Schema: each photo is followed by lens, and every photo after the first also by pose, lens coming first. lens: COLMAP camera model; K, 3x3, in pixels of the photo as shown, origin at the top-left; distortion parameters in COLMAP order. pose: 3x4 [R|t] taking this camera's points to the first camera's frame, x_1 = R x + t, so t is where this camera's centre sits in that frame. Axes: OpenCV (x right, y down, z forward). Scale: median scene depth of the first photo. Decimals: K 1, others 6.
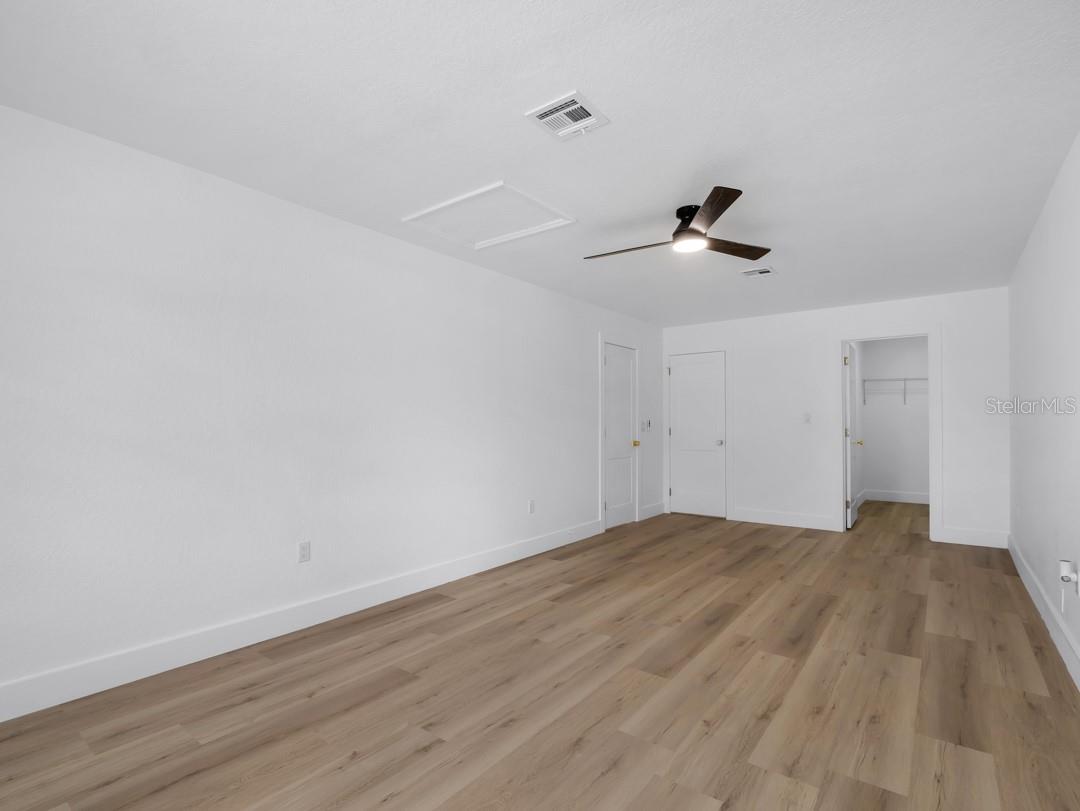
lens RADIAL K [[525.6, 0, 540.0], [0, 525.6, 405.5], [0, 0, 1]] dist [-0.005224, -0.006138]
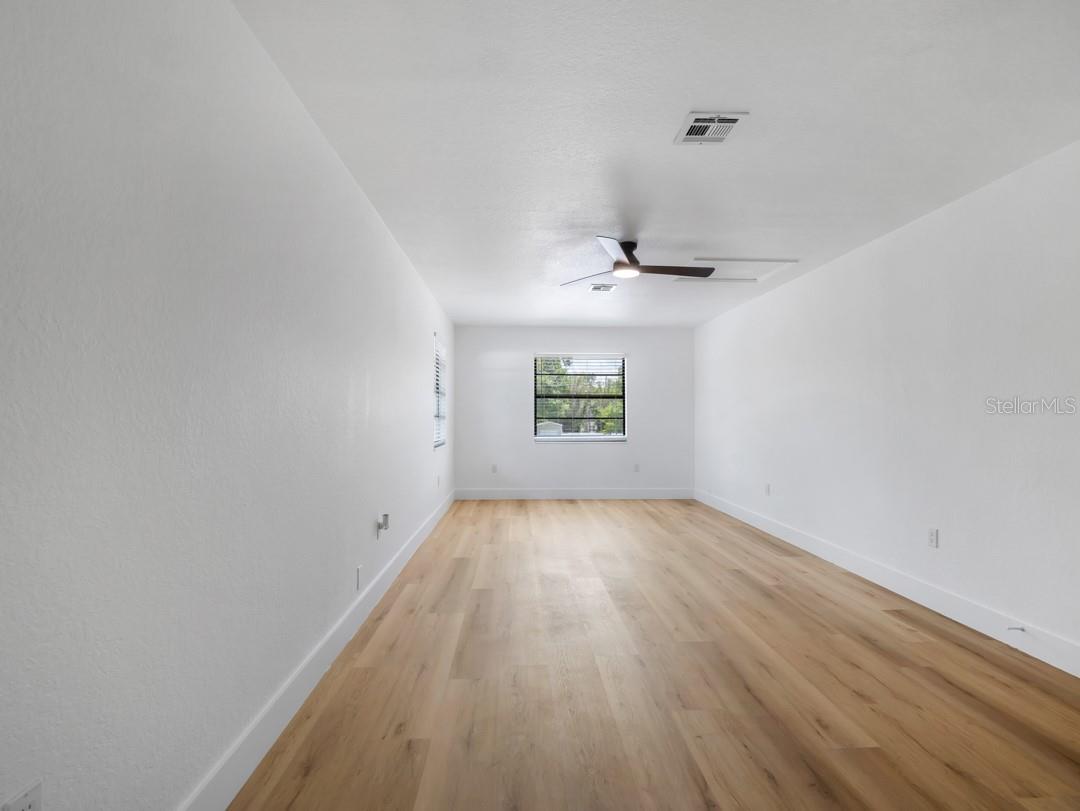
lens RADIAL K [[522.4, 0, 537.9], [0, 522.4, 400.0], [0, 0, 1]] dist [-0.001077, -0.009956]
pose [[-0.767880, -0.020445, -0.640267, 1.138791], [0.021537, 0.998102, -0.057701, 0.057630], [0.640231, -0.058097, -0.765982, 1.678542]]
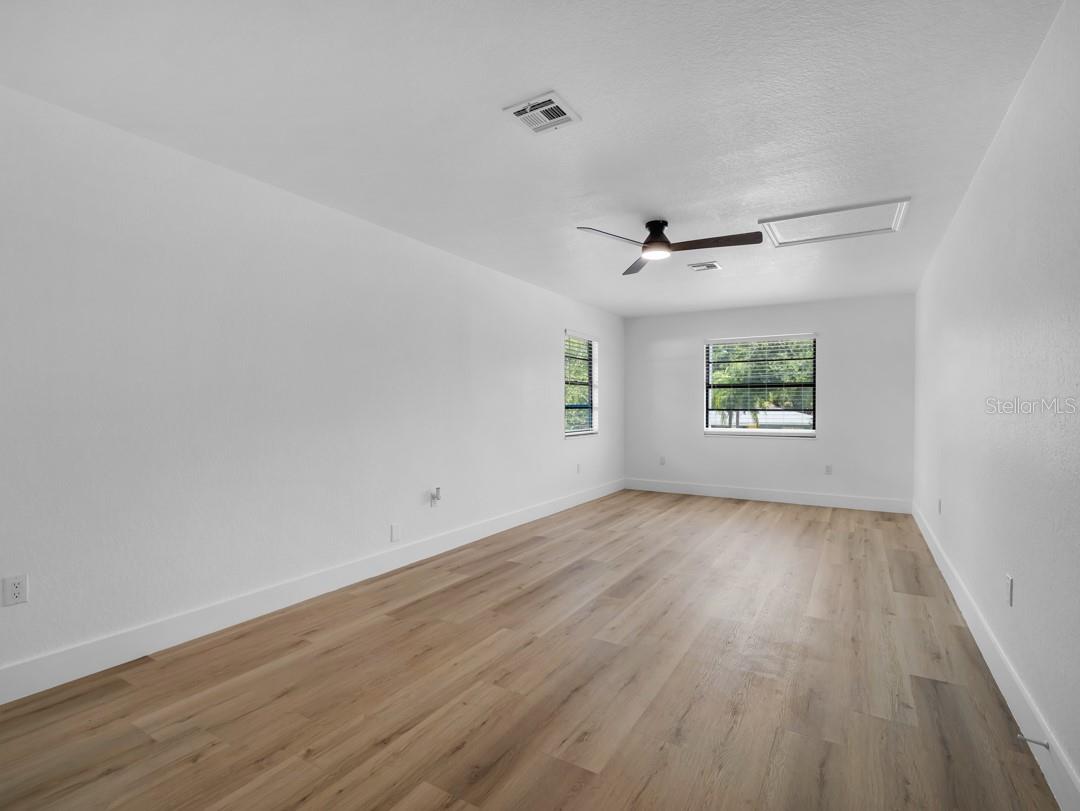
lens RADIAL K [[525.6, 0, 540.0], [0, 525.6, 405.5], [0, 0, 1]] dist [-0.005224, -0.006138]
pose [[-0.993919, -0.001602, -0.110098, 0.616204], [0.002561, 0.999287, -0.037656, 0.066360], [0.110080, -0.037709, -0.993207, 1.972545]]
